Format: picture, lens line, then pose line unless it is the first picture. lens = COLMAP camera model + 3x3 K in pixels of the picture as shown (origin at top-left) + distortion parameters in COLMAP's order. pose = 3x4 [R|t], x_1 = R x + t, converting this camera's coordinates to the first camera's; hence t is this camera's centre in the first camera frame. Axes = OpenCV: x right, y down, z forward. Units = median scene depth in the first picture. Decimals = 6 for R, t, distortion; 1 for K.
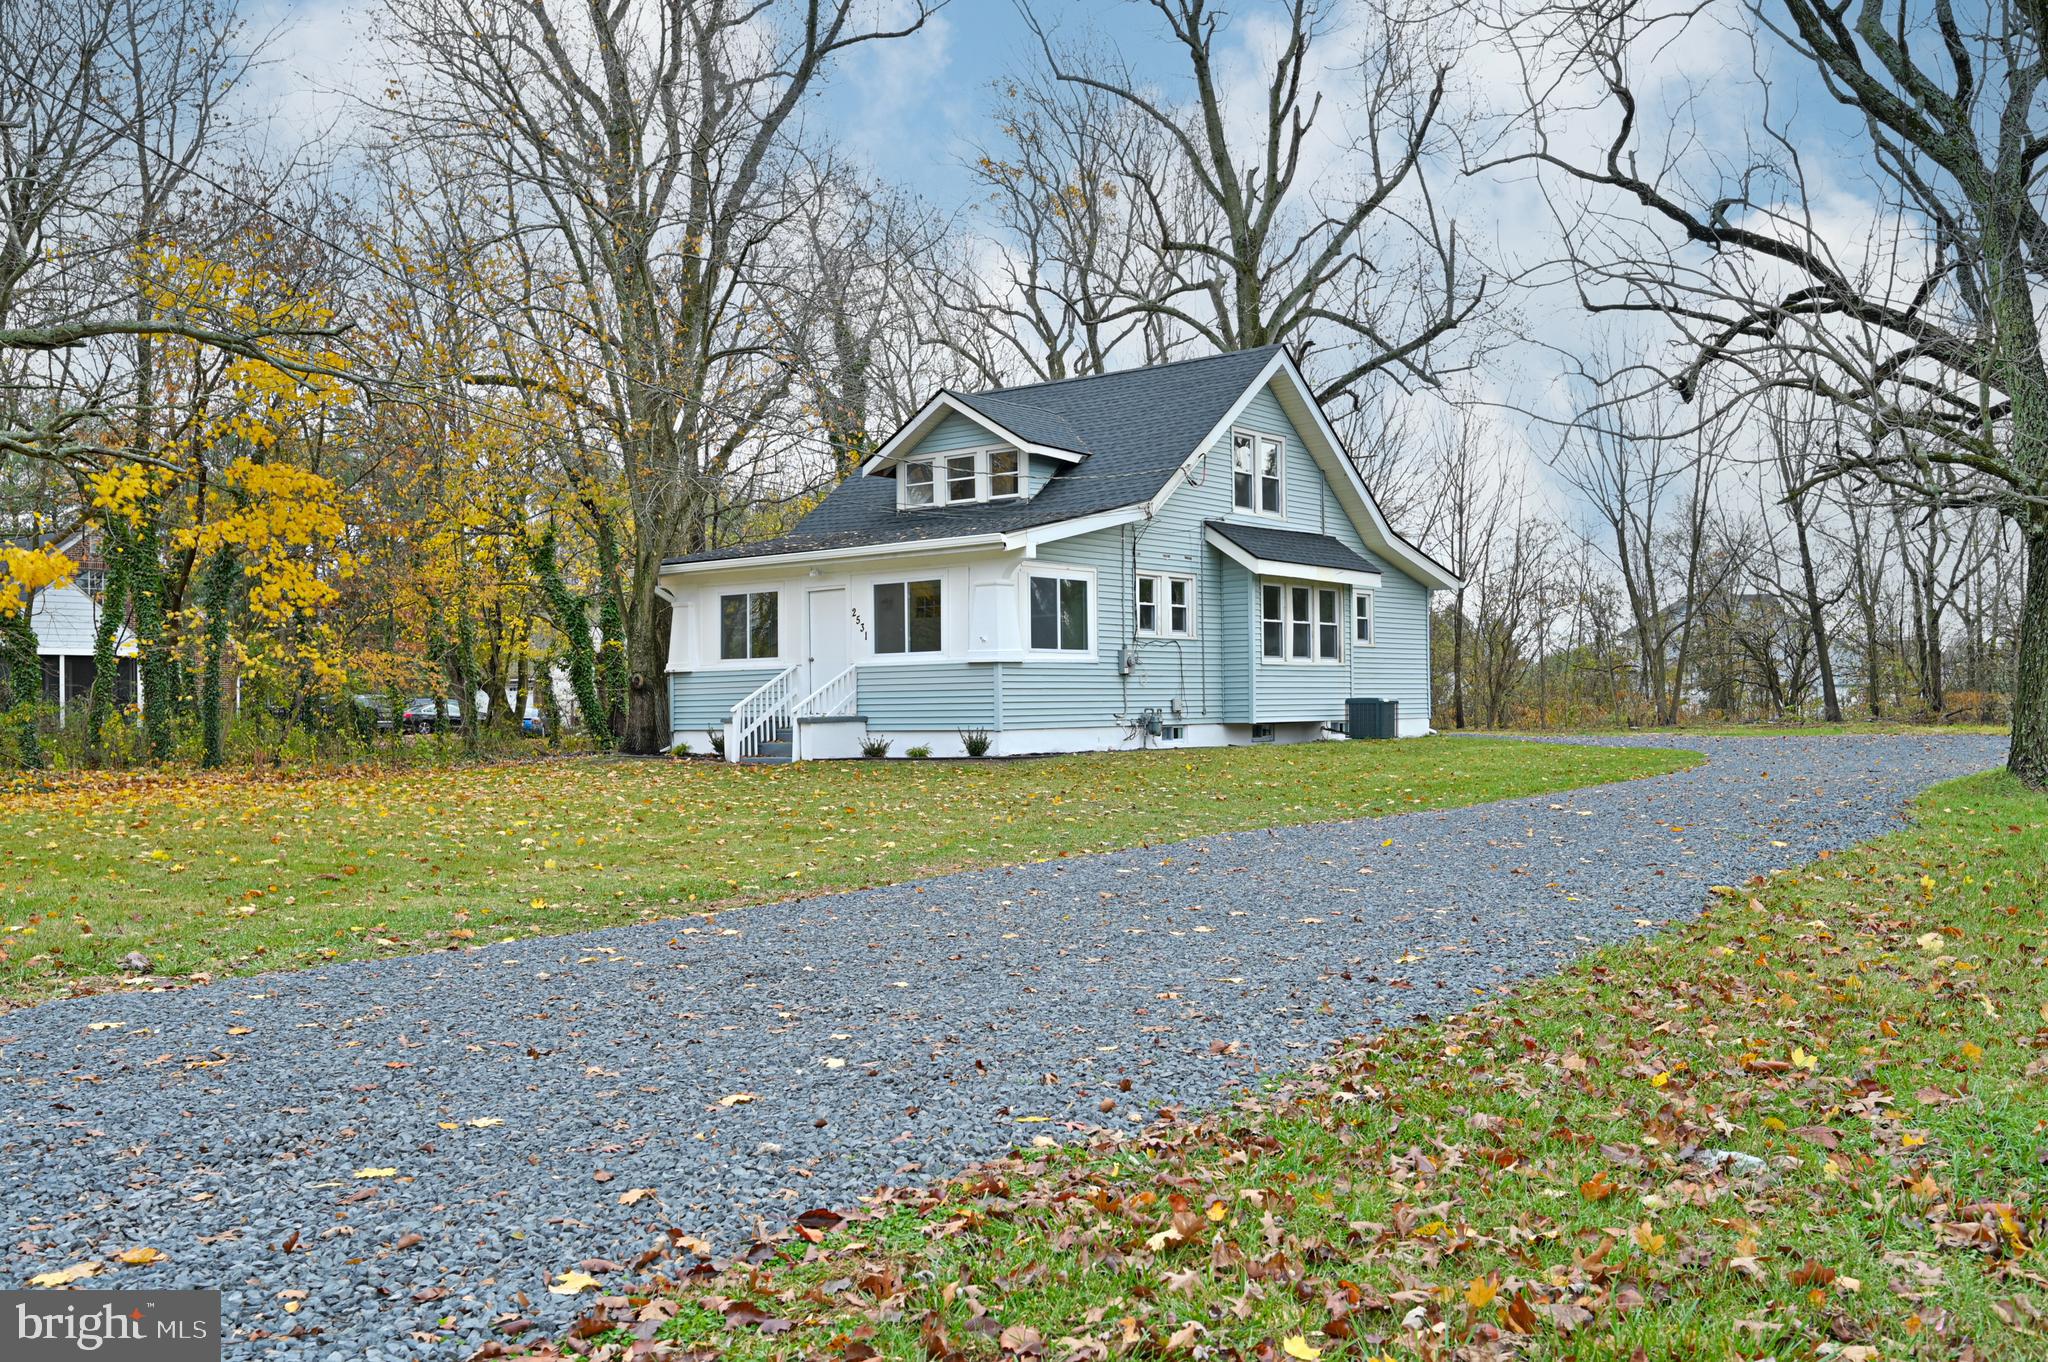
lens RADIAL K [[1782.3, 0, 1024.0], [0, 1782.3, 681.0], [0, 0, 1]] dist [0.004246, -0.004183]
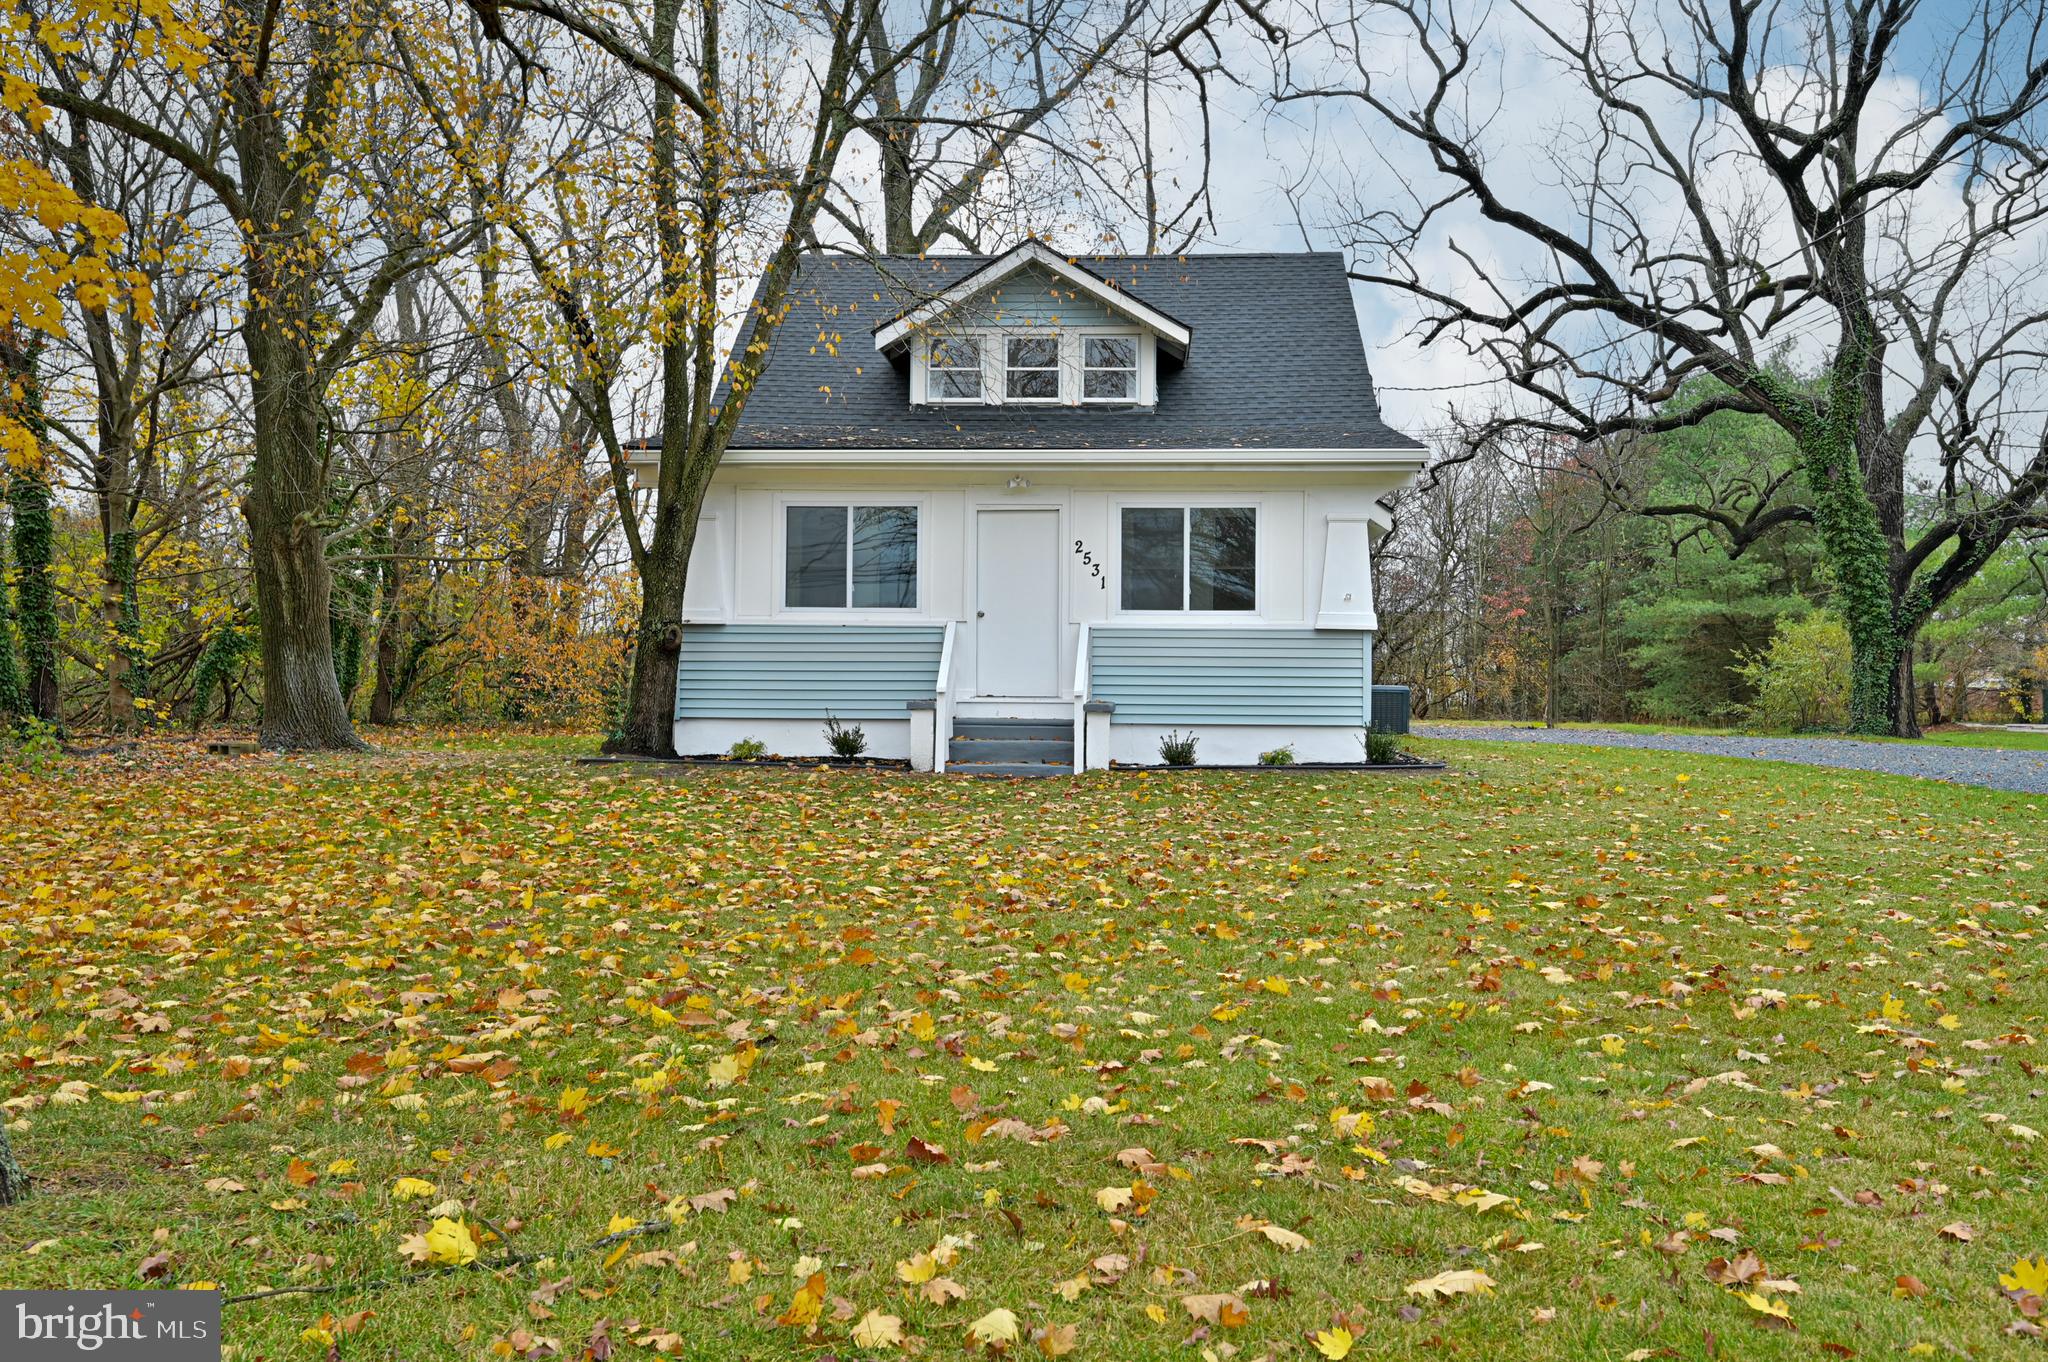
lens RADIAL K [[1782.3, 0, 1024.0], [0, 1782.3, 681.0], [0, 0, 1]] dist [0.004246, -0.004183]
pose [[0.808329, 0.020846, 0.588362, -0.470009], [-0.028335, 0.999592, 0.003511, 0.009448], [-0.588049, -0.019509, 0.808590, 0.435227]]
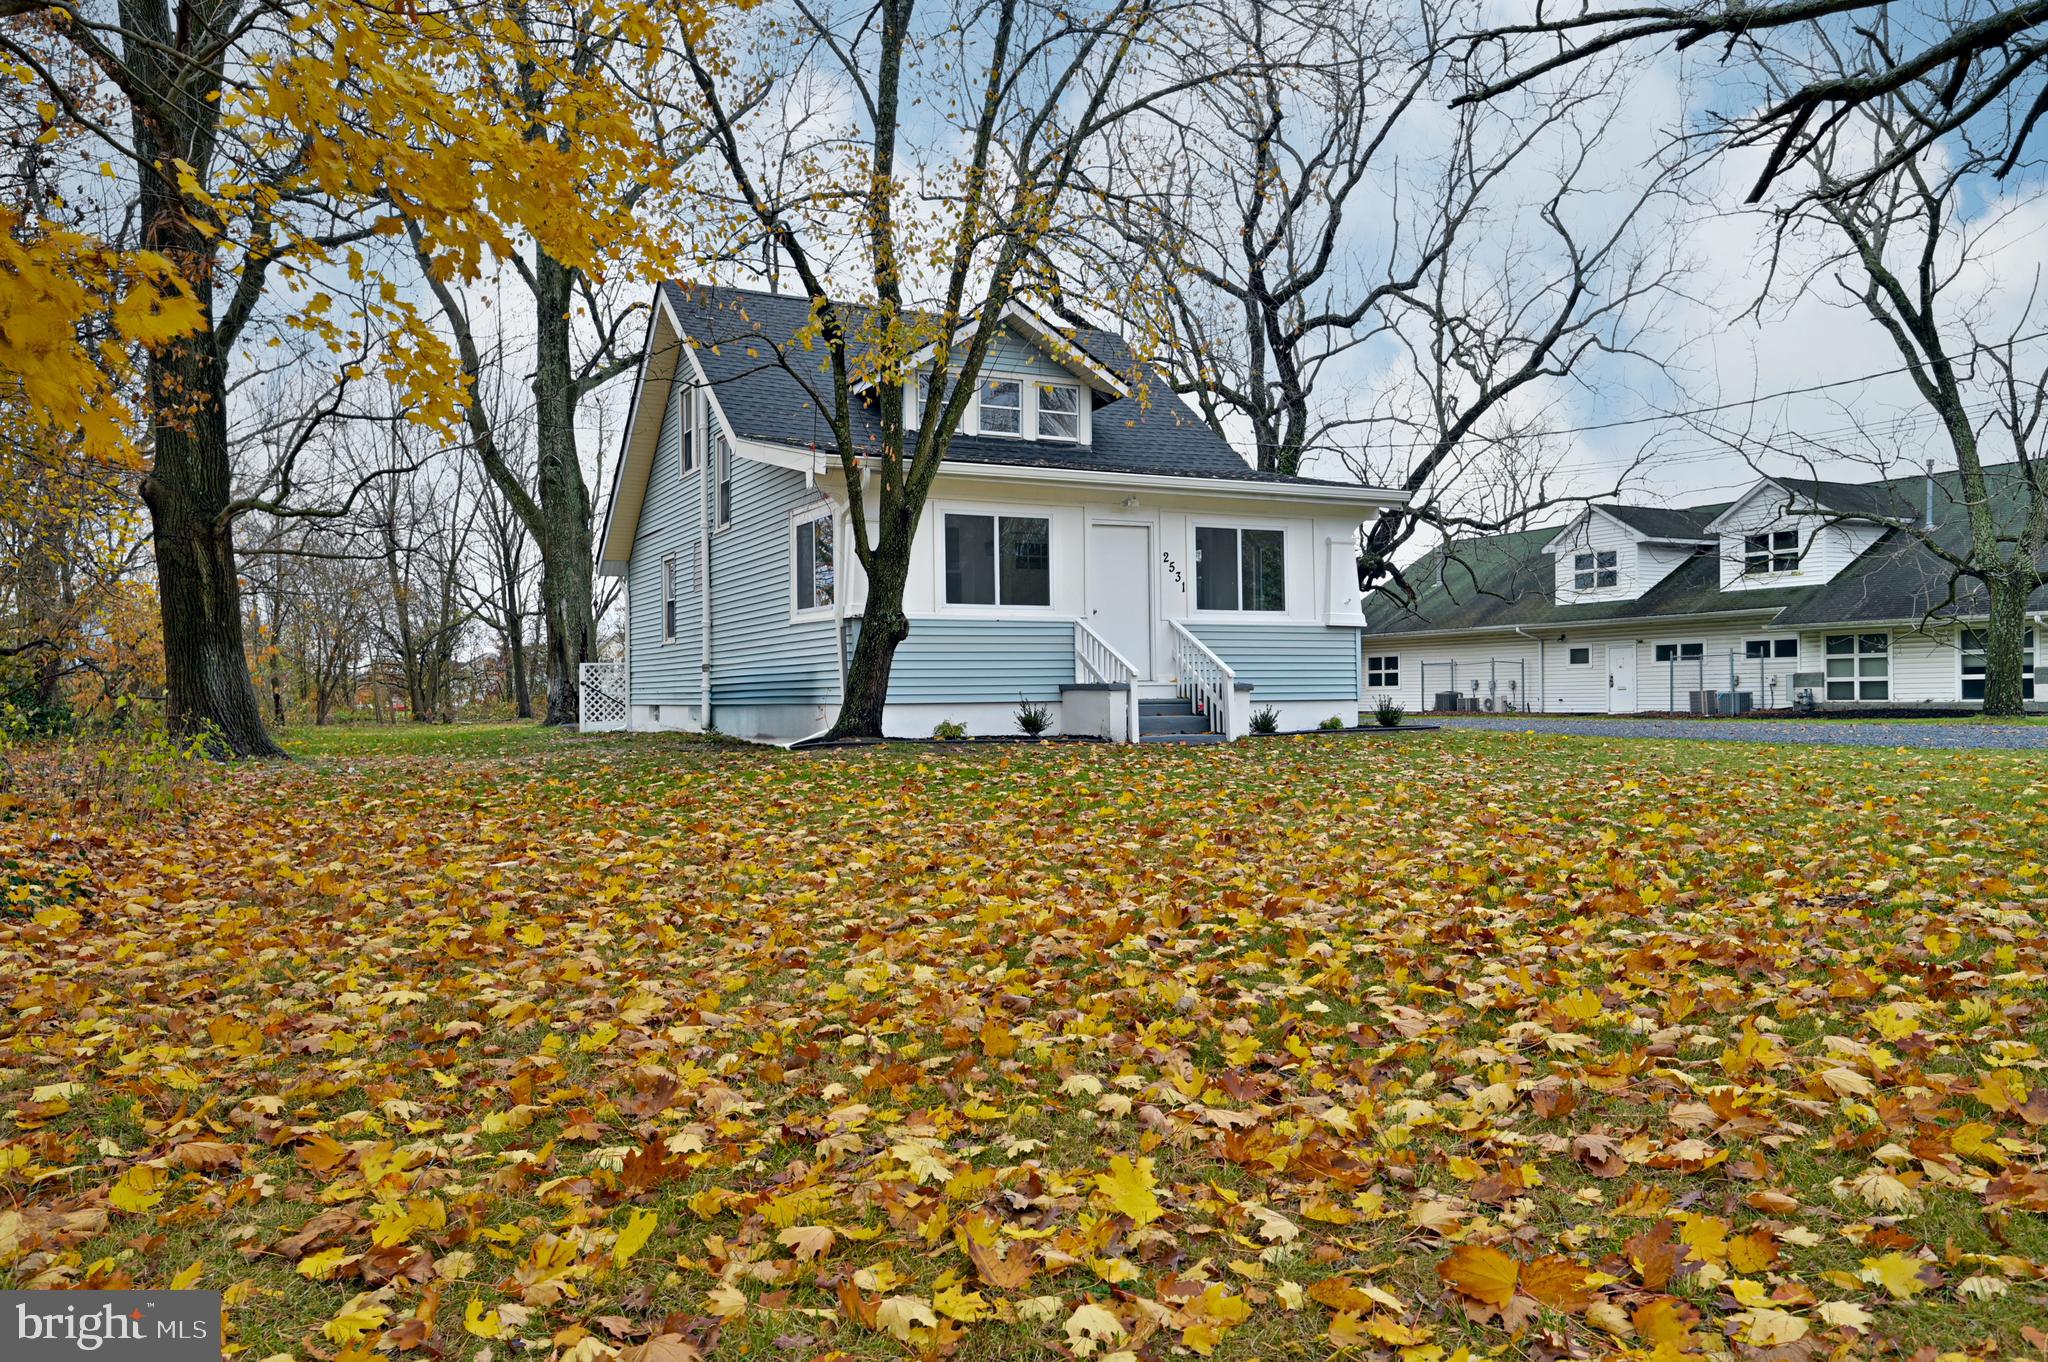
lens RADIAL K [[1511.5, 0, 1024.0], [0, 1511.5, 681.0], [0, 0, 1]] dist [-0.041971, -0.003012]
pose [[0.411771, 0.018012, 0.911109, -0.696599], [-0.007723, 0.999838, -0.016276, 0.027689], [-0.911255, -0.000334, 0.411843, 0.719314]]
